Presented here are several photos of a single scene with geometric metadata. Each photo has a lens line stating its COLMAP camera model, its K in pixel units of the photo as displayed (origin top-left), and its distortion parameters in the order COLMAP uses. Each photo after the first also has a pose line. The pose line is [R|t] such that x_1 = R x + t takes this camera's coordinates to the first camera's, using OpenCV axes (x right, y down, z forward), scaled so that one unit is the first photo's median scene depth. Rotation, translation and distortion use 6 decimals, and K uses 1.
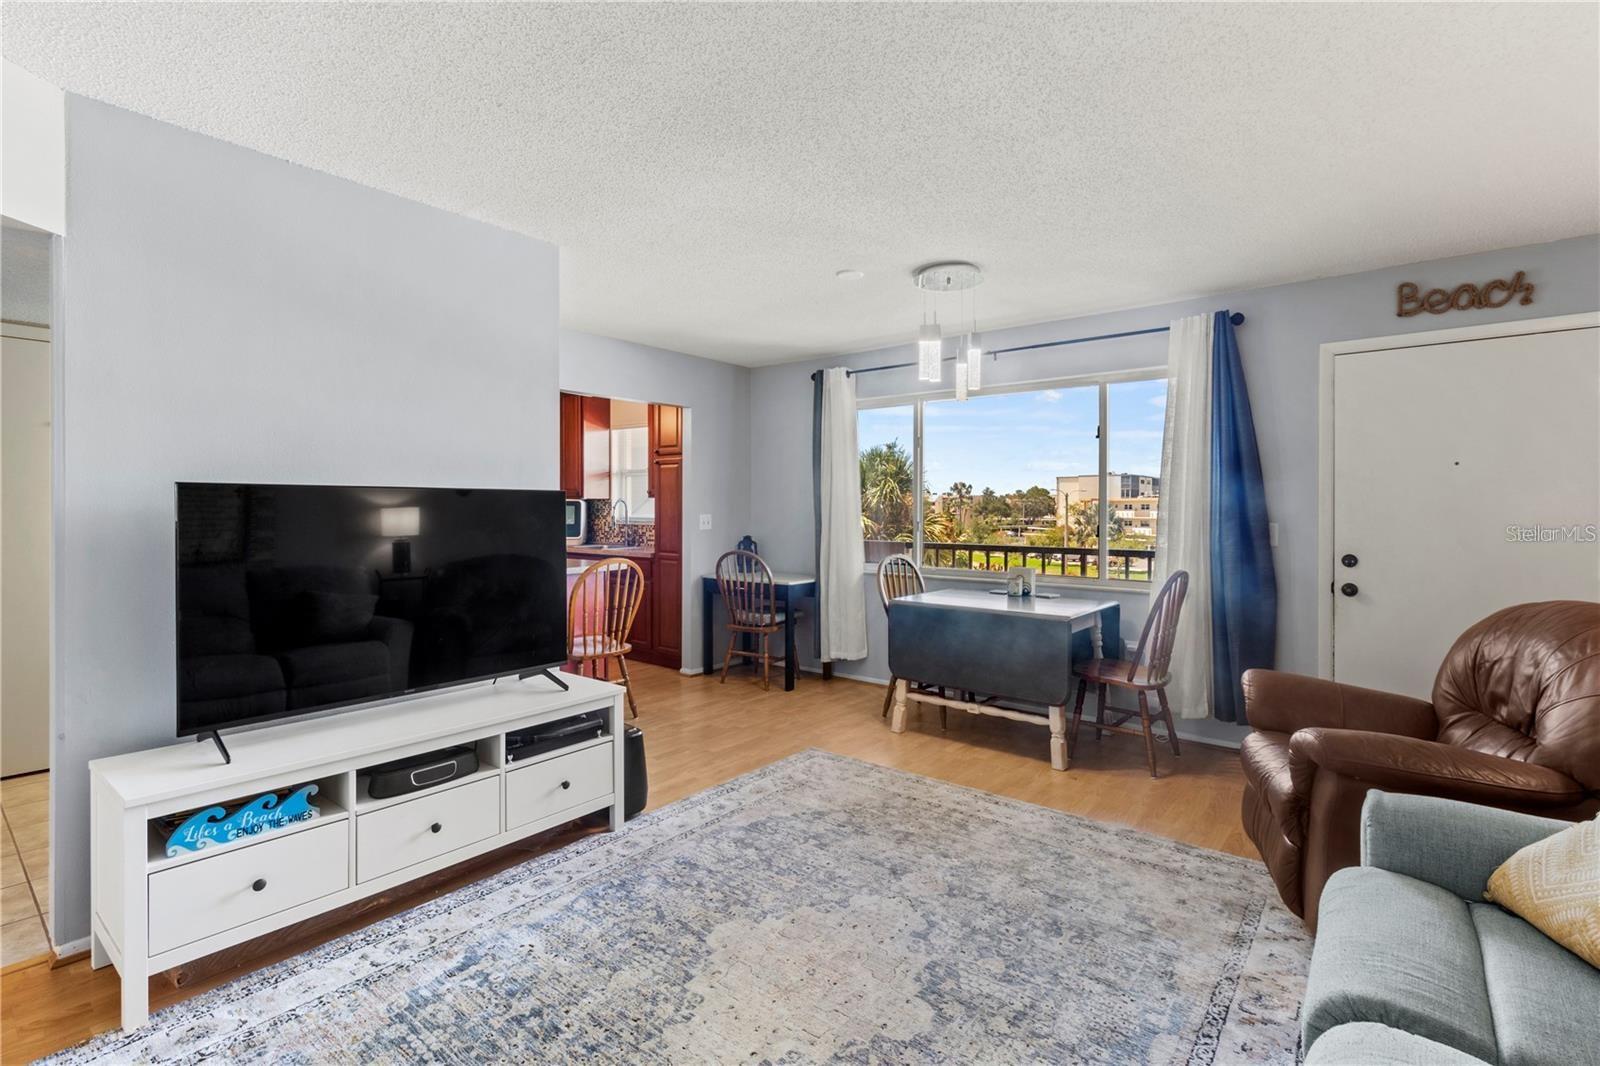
lens RADIAL K [[756.7, 0, 808.5], [0, 756.7, 510.6], [0, 0, 1]] dist [0.001084, -0.000131]
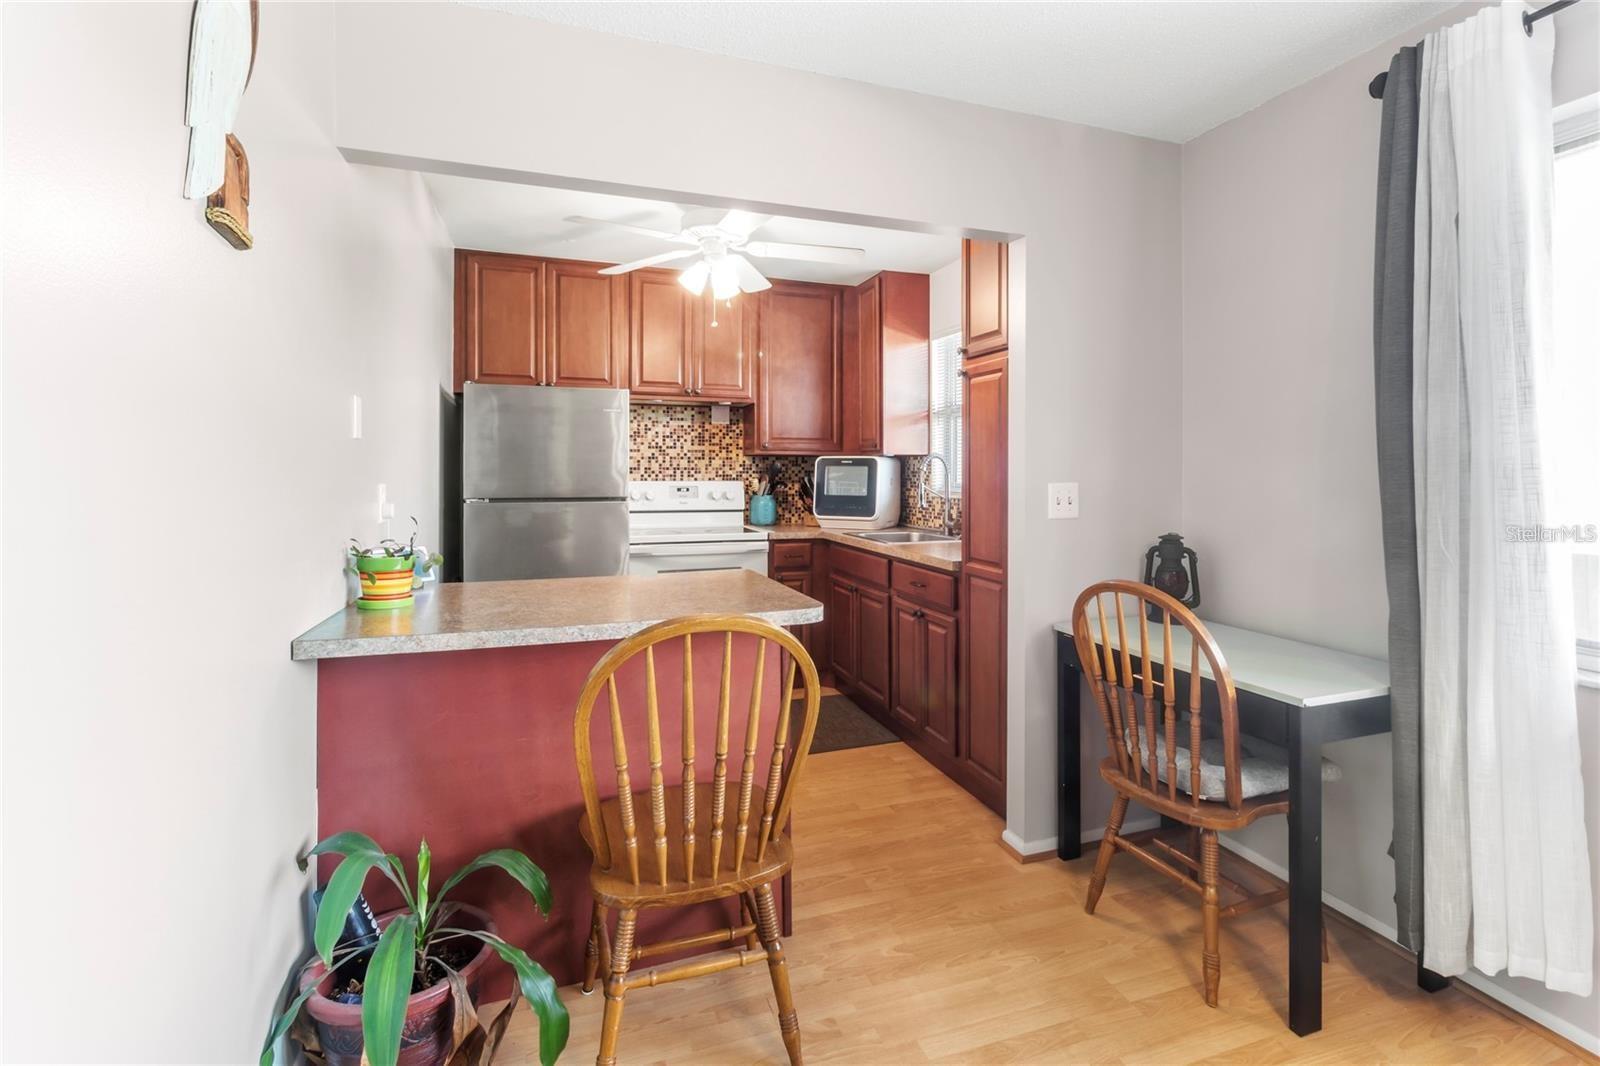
lens RADIAL K [[756.7, 0, 821.6], [0, 756.7, 478.5], [0, 0, 1]] dist [0.001084, -0.000131]
pose [[0.855961, 0.005867, -0.517007, -0.054854], [-0.004510, 0.999982, 0.003880, 0.002323], [0.517021, -0.000990, 0.855972, 1.000953]]
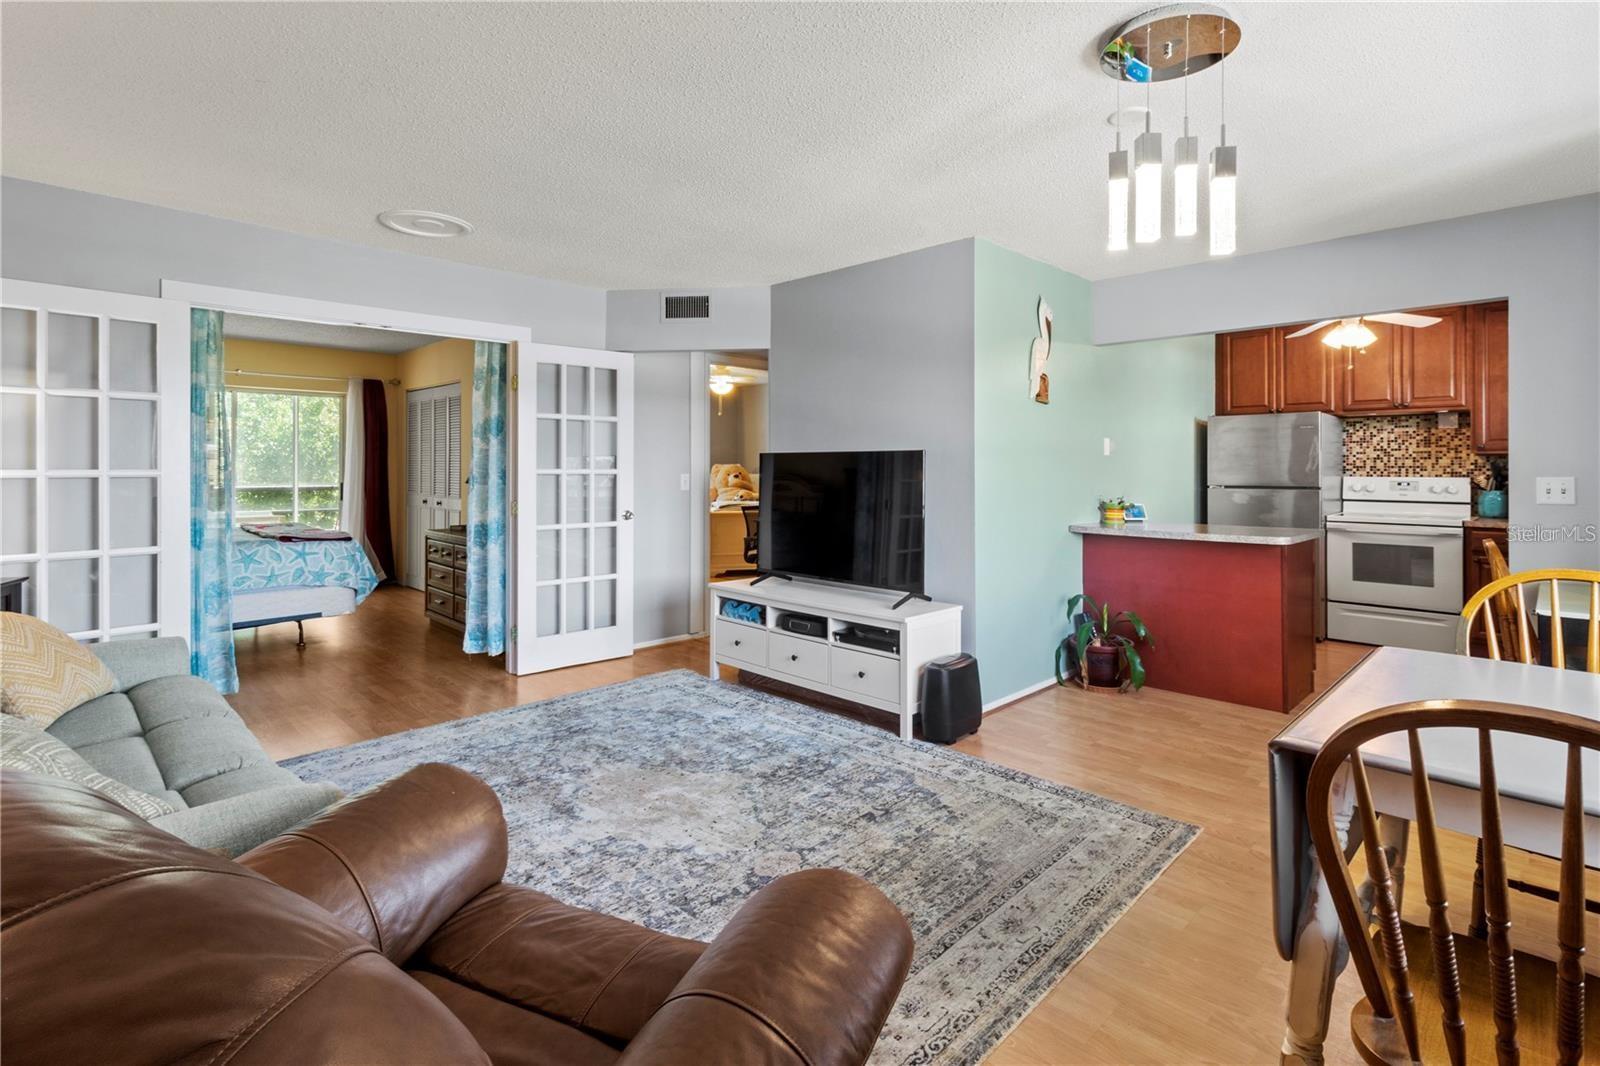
lens RADIAL K [[756.7, 0, 815.1], [0, 756.7, 465.9], [0, 0, 1]] dist [0.001084, -0.000131]
pose [[-0.099838, -0.005062, -0.994991, 0.860046], [-0.007126, 0.999965, -0.004372, 0.005497], [0.994978, 0.006654, -0.099871, 0.906159]]
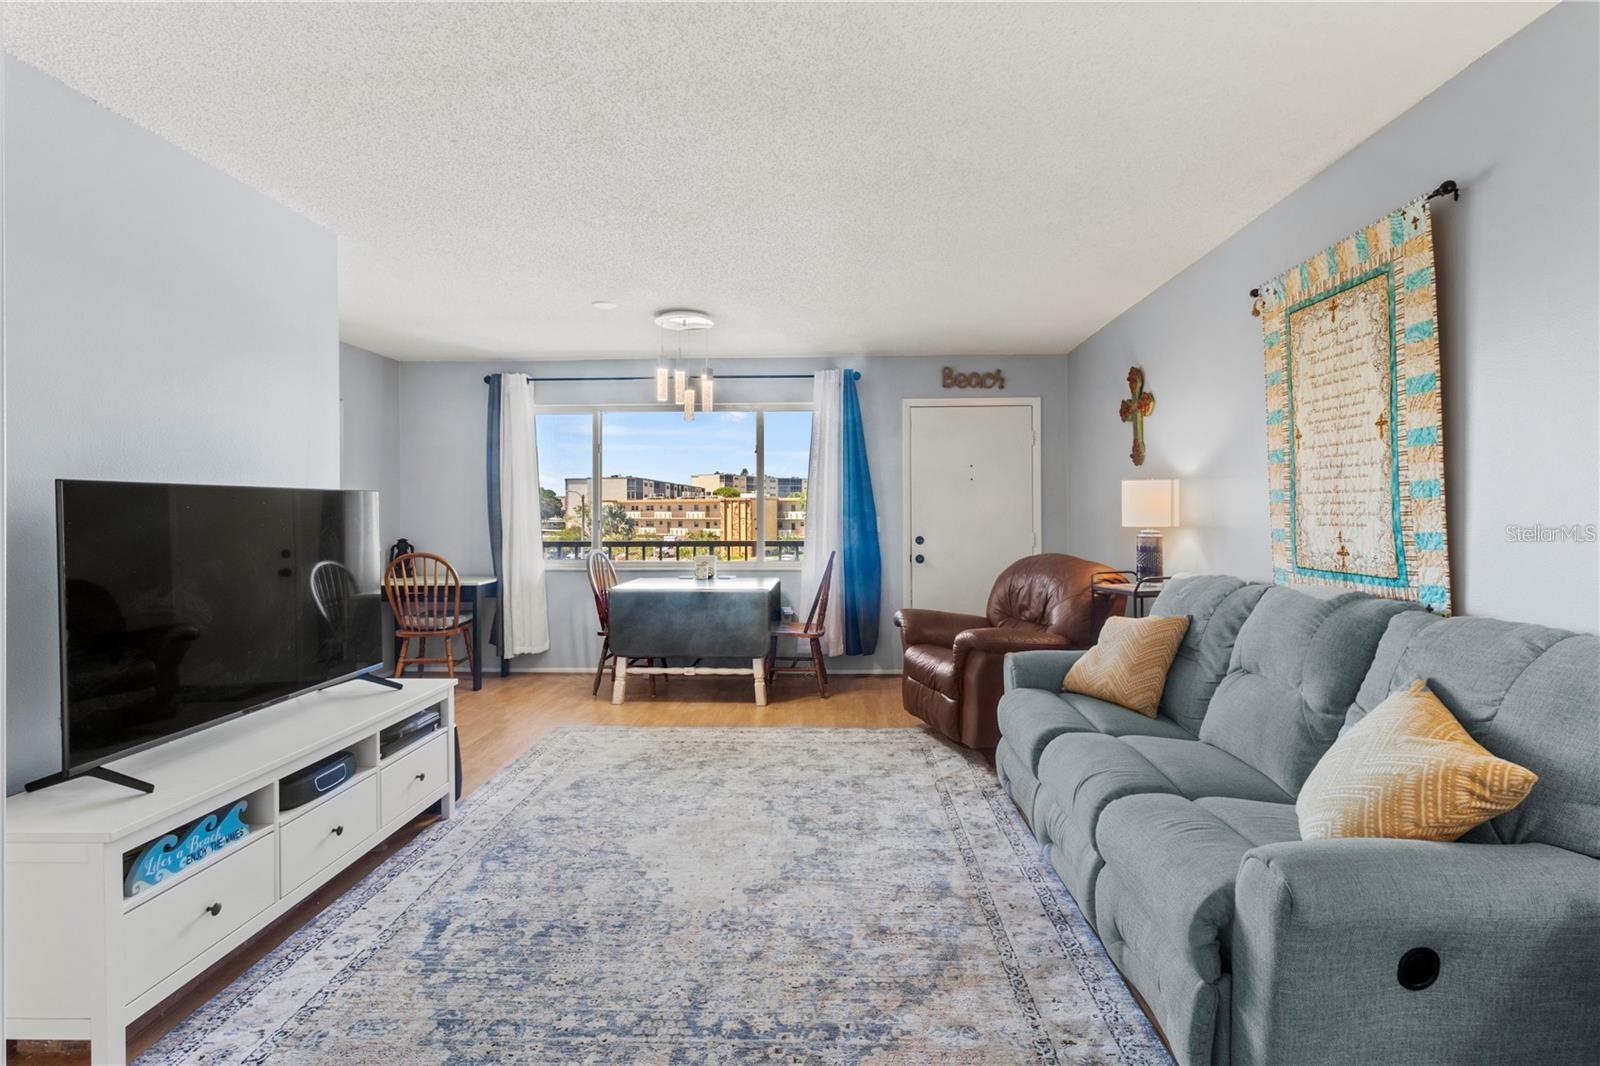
lens RADIAL K [[756.7, 0, 817.4], [0, 756.7, 510.4], [0, 0, 1]] dist [0.001084, -0.000131]
pose [[0.798348, -0.006883, 0.602157, -0.440486], [0.008256, 0.999966, 0.000484, 0.002507], [-0.602140, 0.004585, 0.798377, -0.130777]]
